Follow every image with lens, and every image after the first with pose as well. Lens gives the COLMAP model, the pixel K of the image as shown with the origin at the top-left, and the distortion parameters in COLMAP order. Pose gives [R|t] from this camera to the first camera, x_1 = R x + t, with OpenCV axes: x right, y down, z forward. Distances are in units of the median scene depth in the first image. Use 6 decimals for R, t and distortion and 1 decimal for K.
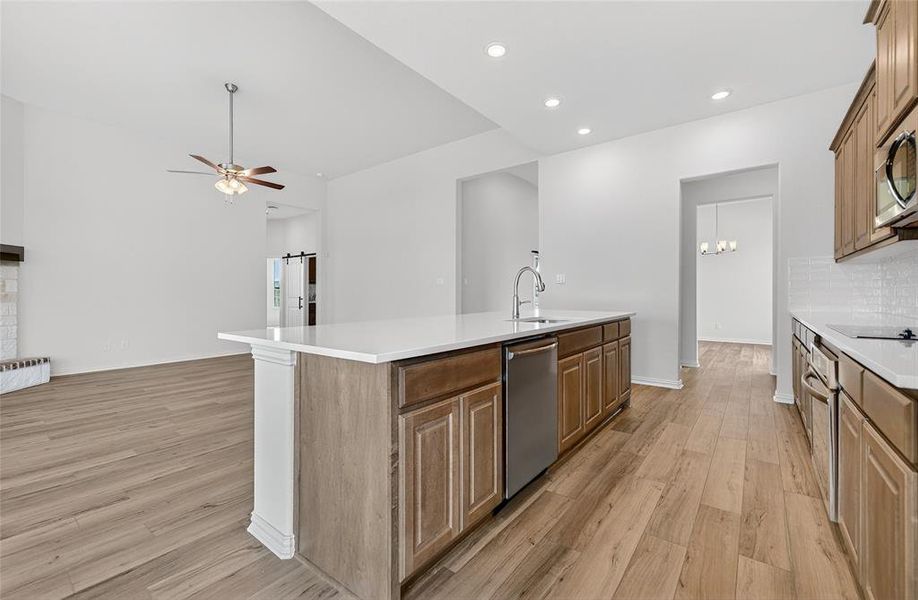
lens RADIAL K [[382.3, 0, 462.5], [0, 382.3, 295.6], [0, 0, 1]] dist [-0.003121, -0.000836]
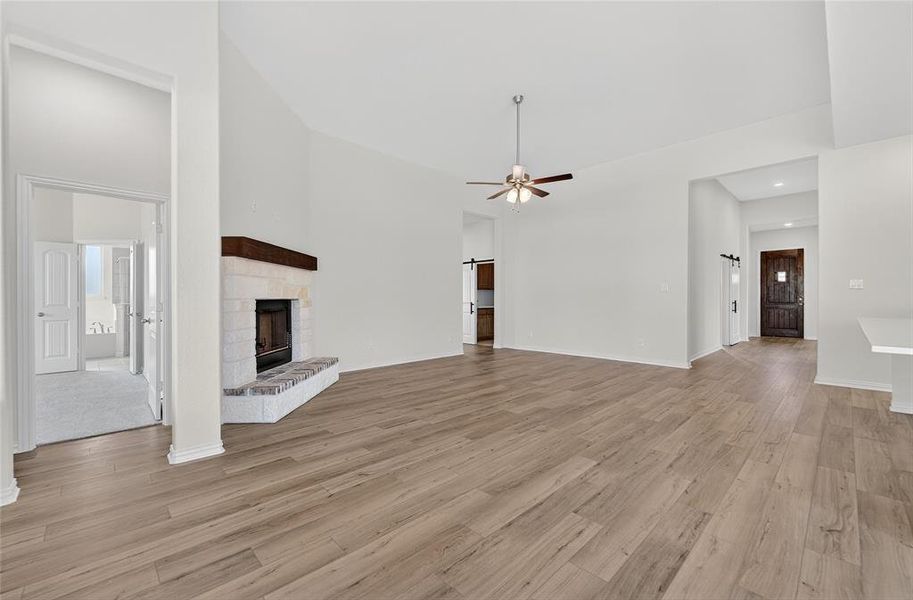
lens RADIAL K [[380.2, 0, 455.1], [0, 380.2, 298.1], [0, 0, 1]] dist [-0.003121, -0.000836]
pose [[0.984687, -0.004192, -0.174279, -1.044759], [0.003408, 0.999983, -0.004800, -0.012297], [0.174296, 0.004133, 0.984685, -0.055852]]
